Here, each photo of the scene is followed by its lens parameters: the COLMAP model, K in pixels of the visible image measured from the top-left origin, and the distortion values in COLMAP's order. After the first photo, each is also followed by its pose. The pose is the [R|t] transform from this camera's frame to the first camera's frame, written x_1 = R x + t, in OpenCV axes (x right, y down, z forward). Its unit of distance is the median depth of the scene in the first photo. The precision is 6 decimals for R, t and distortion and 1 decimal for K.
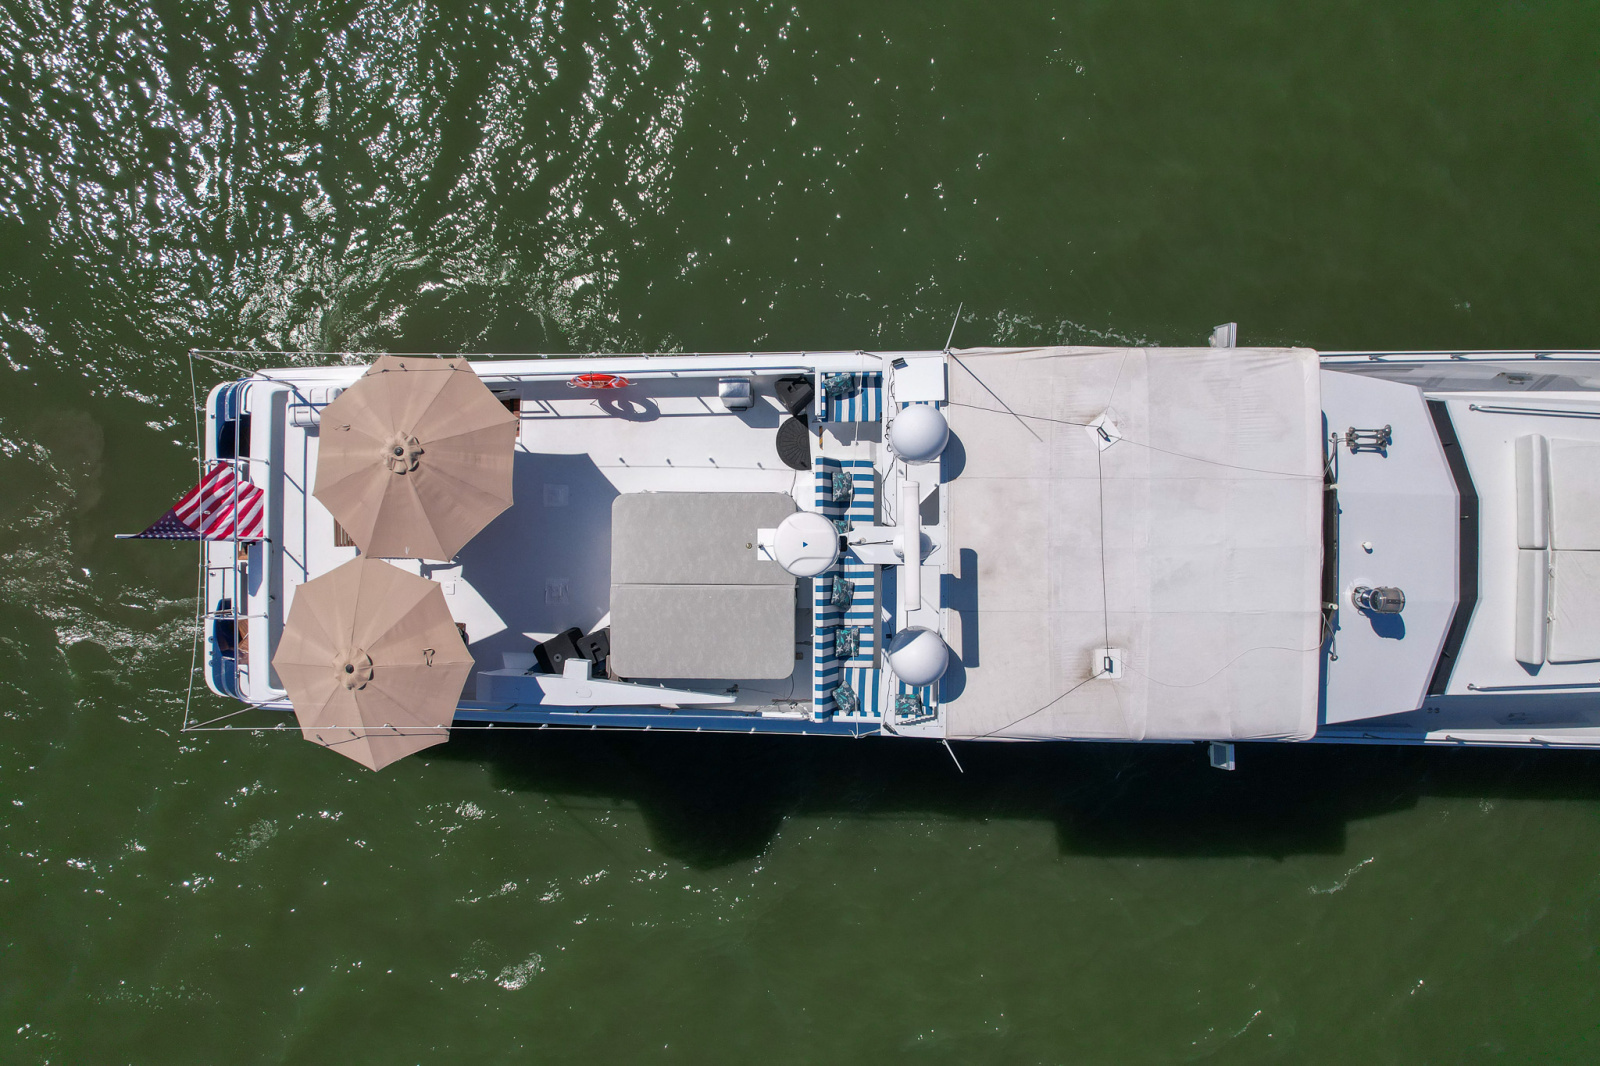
lens RADIAL K [[982.4, 0, 805.7], [0, 982.4, 537.2], [0, 0, 1]] dist [-0.061564, 0.027103]
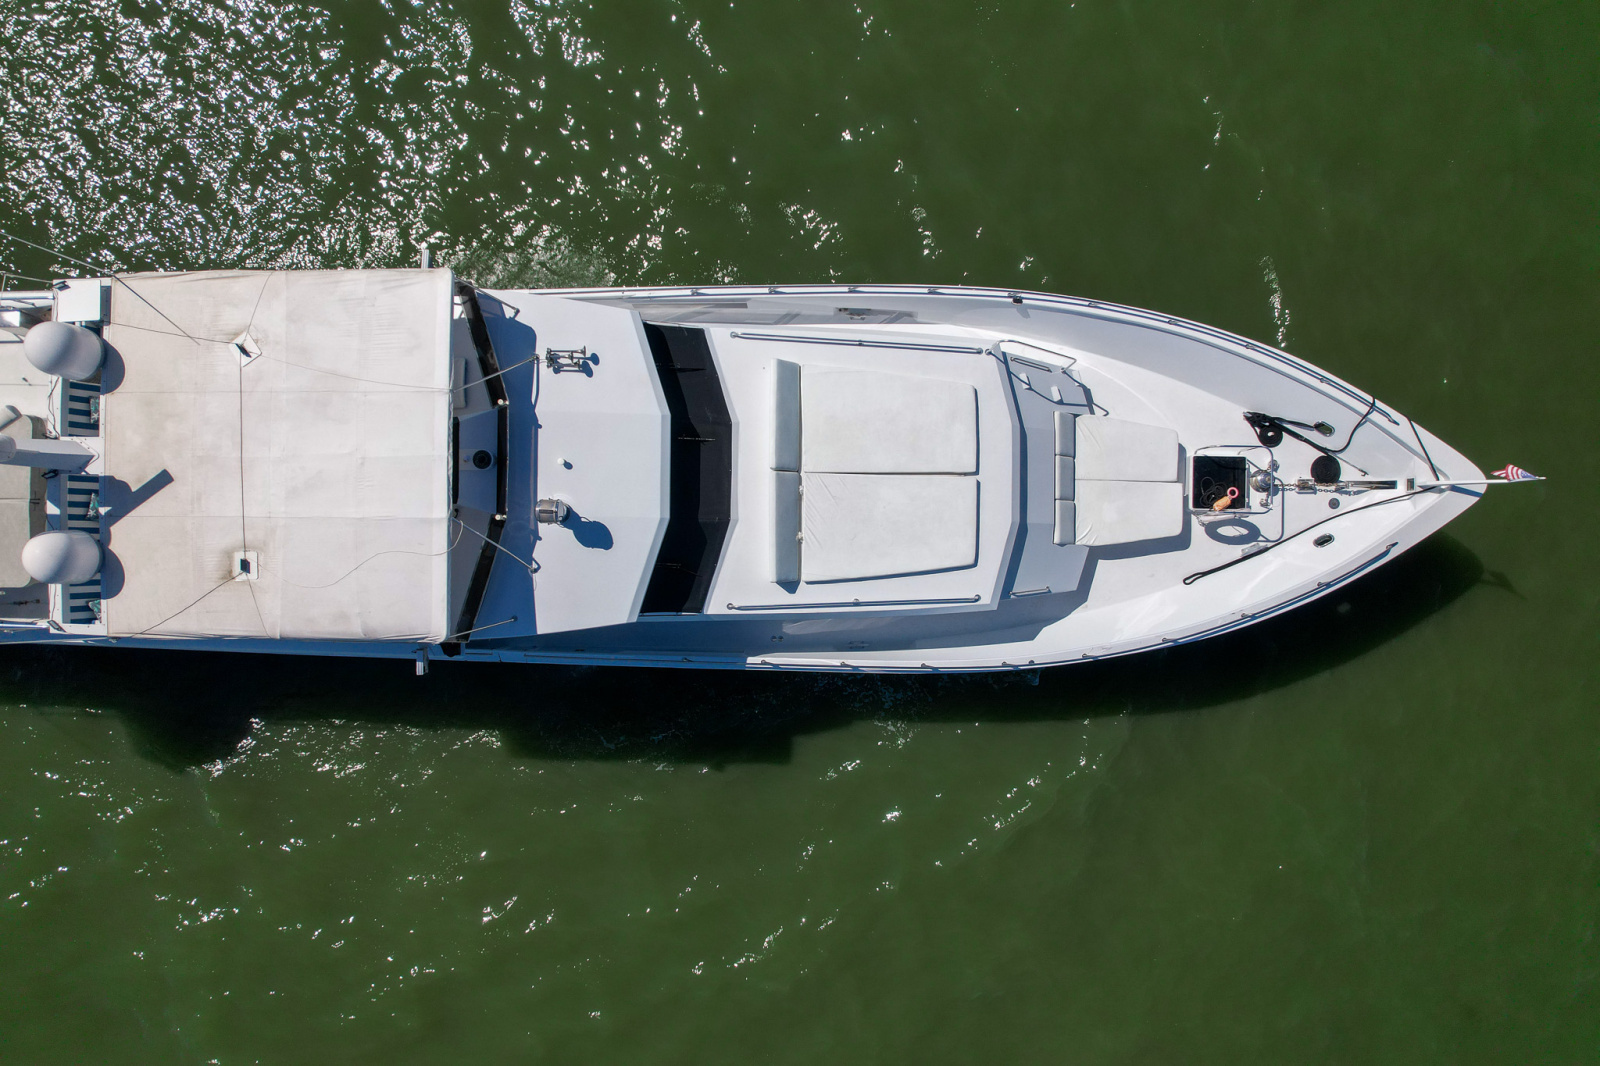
lens RADIAL K [[1055.3, 0, 788.4], [0, 1055.3, 527.1], [0, 0, 1]] dist [-0.038230, 0.001039]
pose [[0.999817, 0.002764, 0.018925, 0.792001], [-0.002781, 0.999996, 0.000863, 0.076327], [-0.018923, -0.000915, 0.999821, -0.136428]]
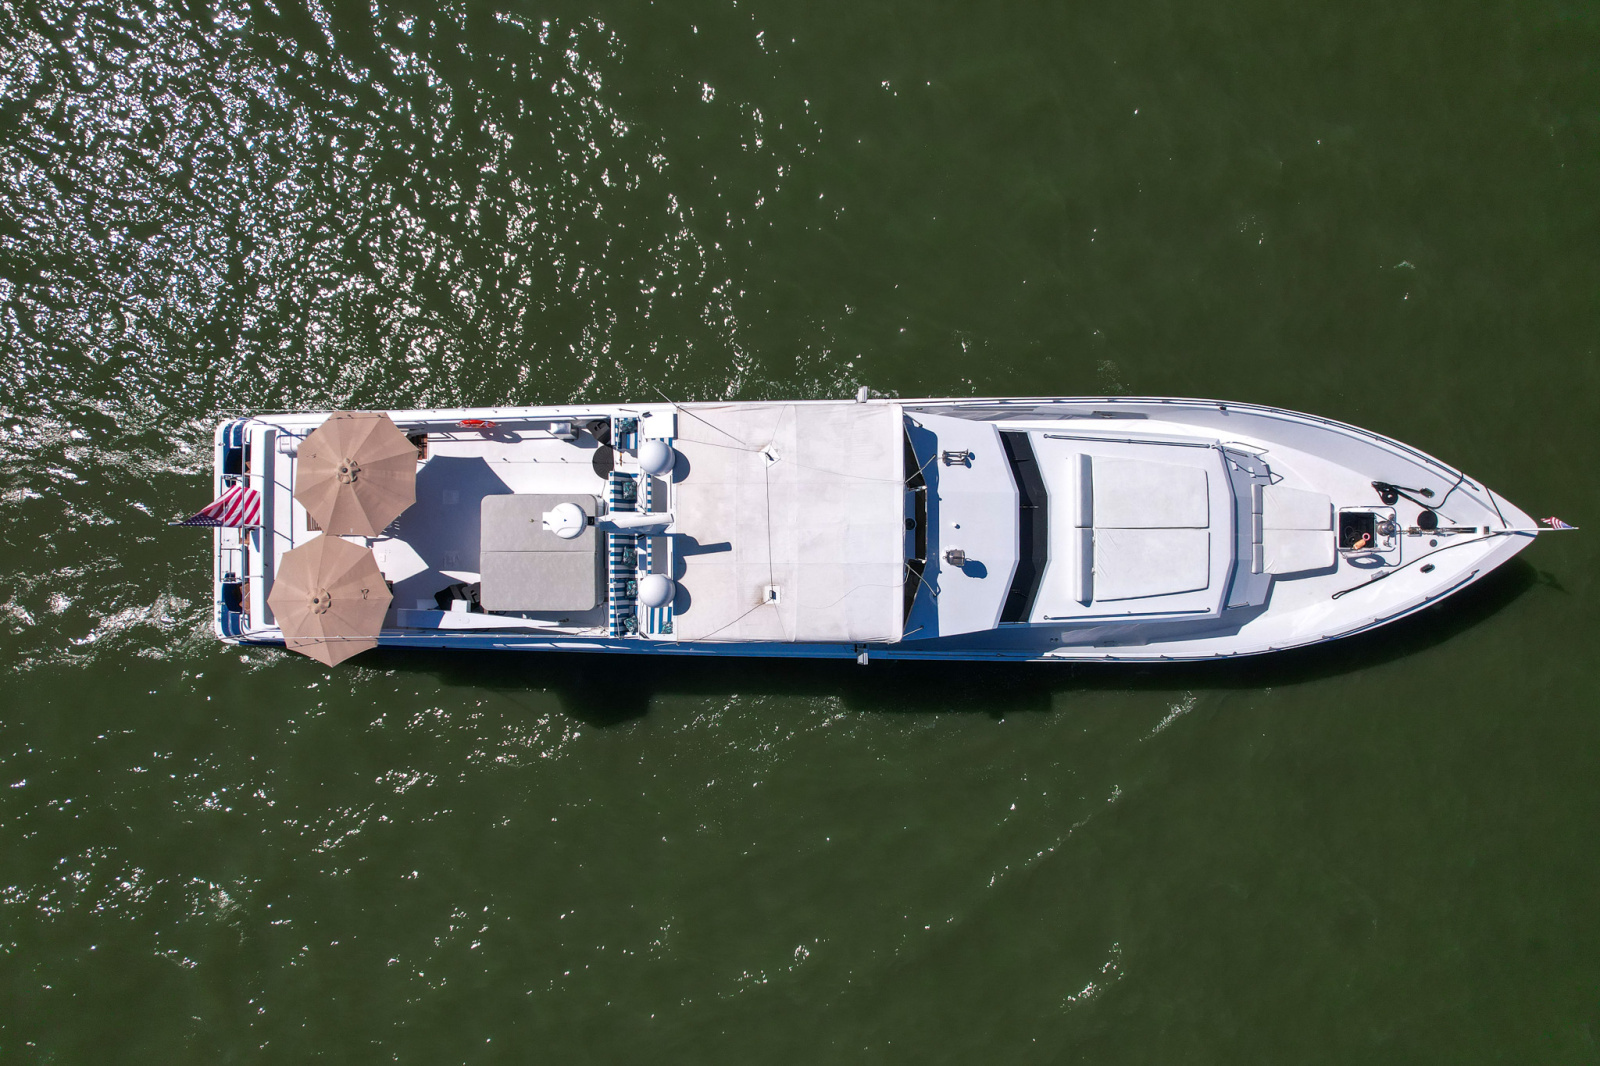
lens RADIAL K [[982.4, 0, 805.3], [0, 982.4, 538.1], [0, 0, 1]] dist [-0.061564, 0.027103]
pose [[0.999803, -0.006615, 0.018688, 0.301094], [0.006681, 0.999972, -0.003501, 0.035072], [-0.018664, 0.003625, 0.999819, -0.602894]]
